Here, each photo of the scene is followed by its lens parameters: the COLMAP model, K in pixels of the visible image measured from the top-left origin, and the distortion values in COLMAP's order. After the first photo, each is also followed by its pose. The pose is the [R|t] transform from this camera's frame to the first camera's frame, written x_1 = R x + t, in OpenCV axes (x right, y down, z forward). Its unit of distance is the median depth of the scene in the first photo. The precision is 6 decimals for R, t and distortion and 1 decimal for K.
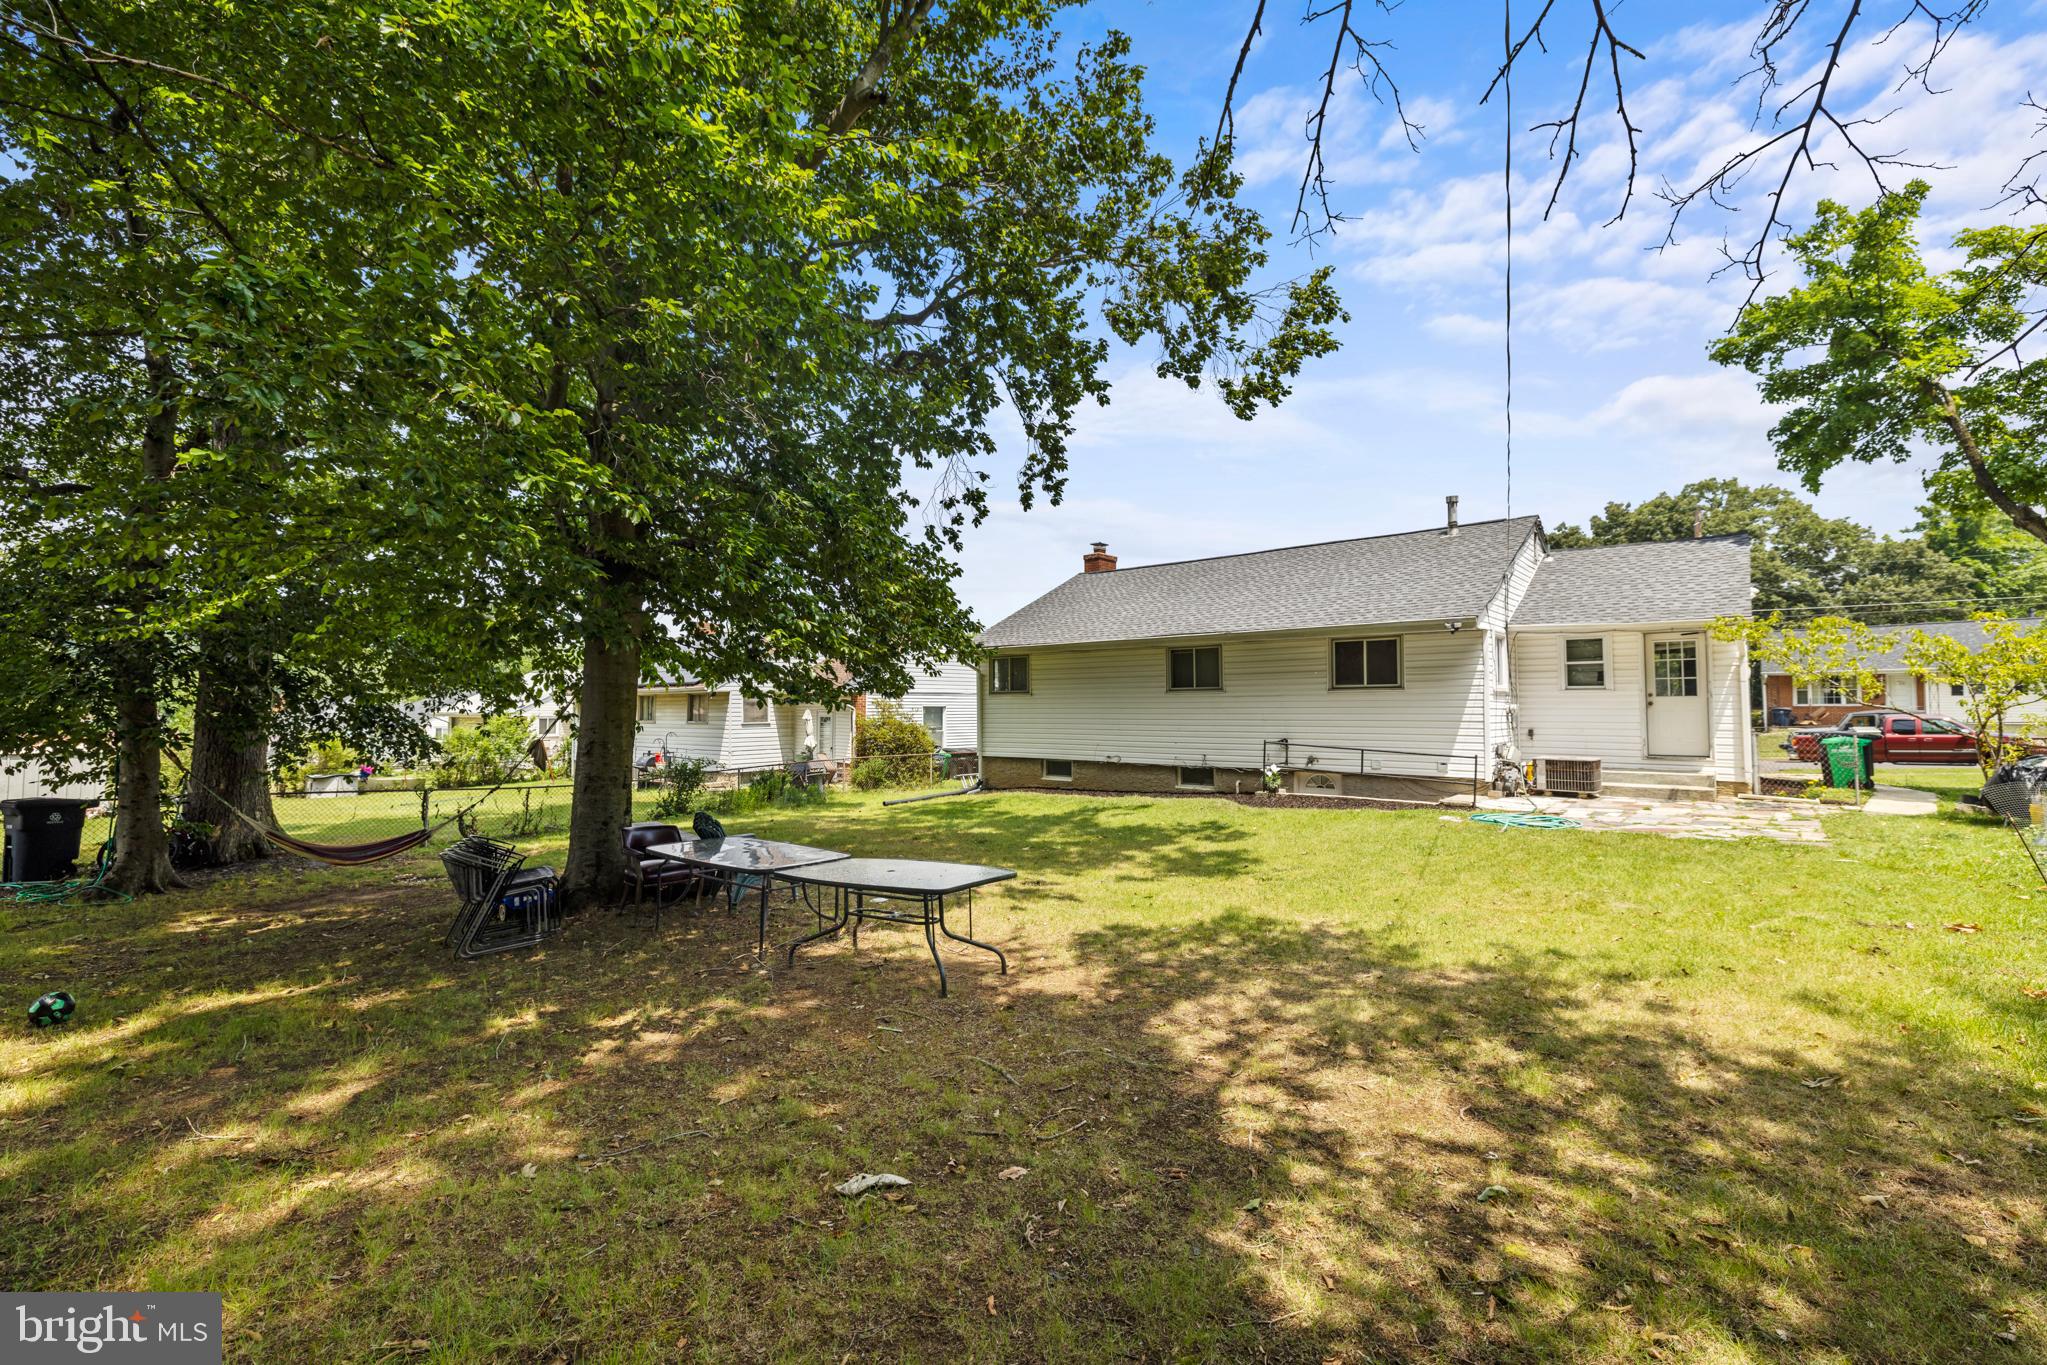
lens RADIAL K [[854.9, 0, 1023.5], [0, 854.9, 682.5], [0, 0, 1]] dist [-0.001819, -0.000317]
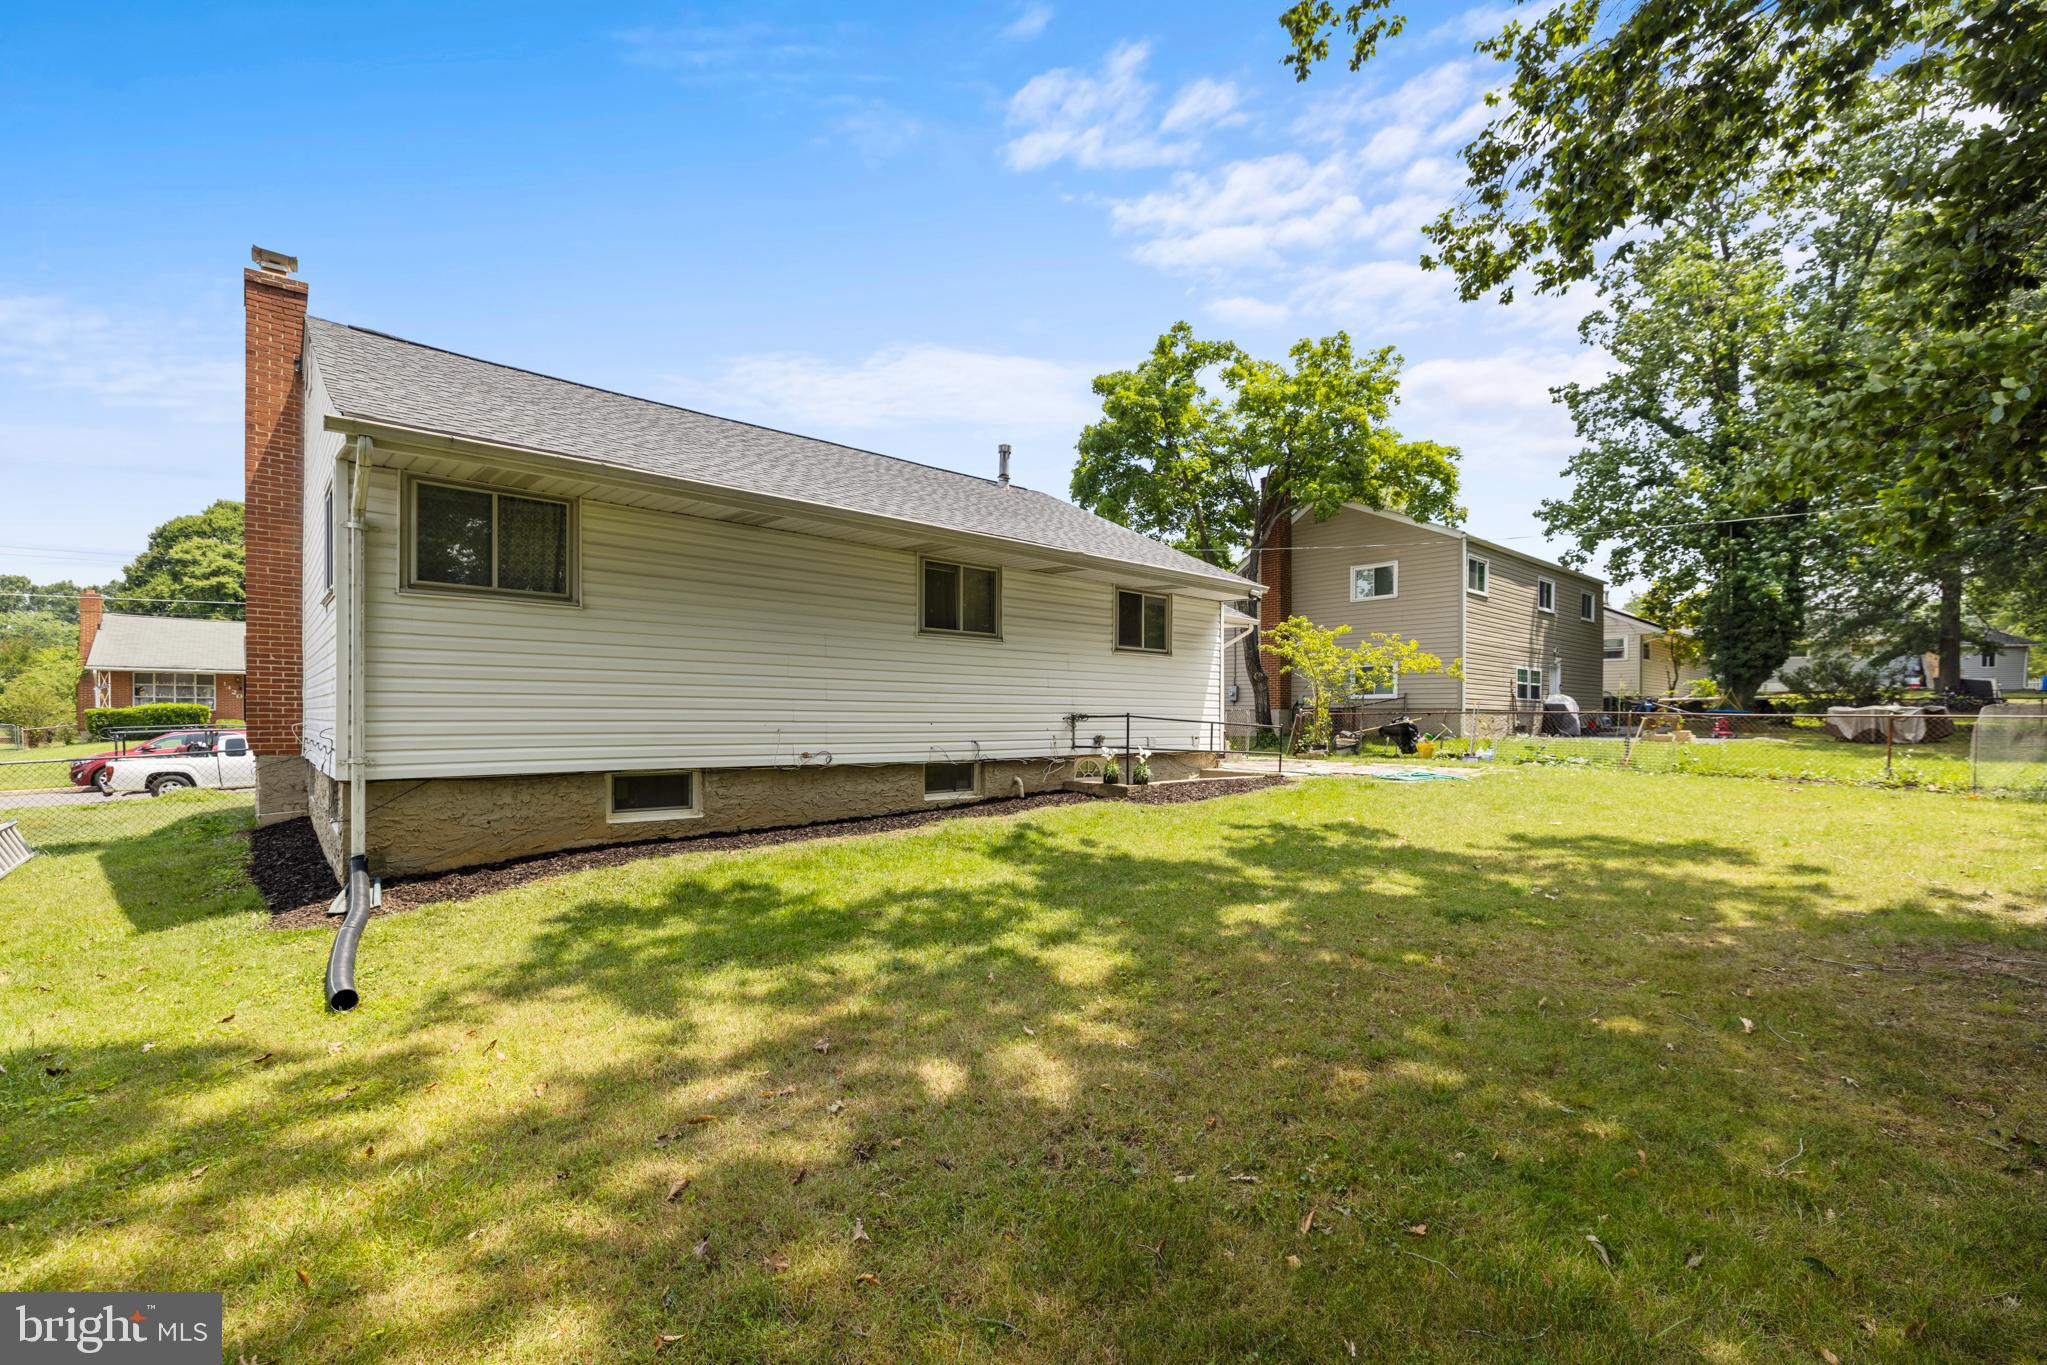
lens RADIAL K [[887.3, 0, 1031.6], [0, 887.3, 694.4], [0, 0, 1]] dist [0.000657, -0.000019]
pose [[0.133821, 0.017698, 0.990847, -0.412399], [-0.050034, 0.998686, -0.011080, 0.055432], [-0.989742, -0.048094, 0.134531, 0.865301]]
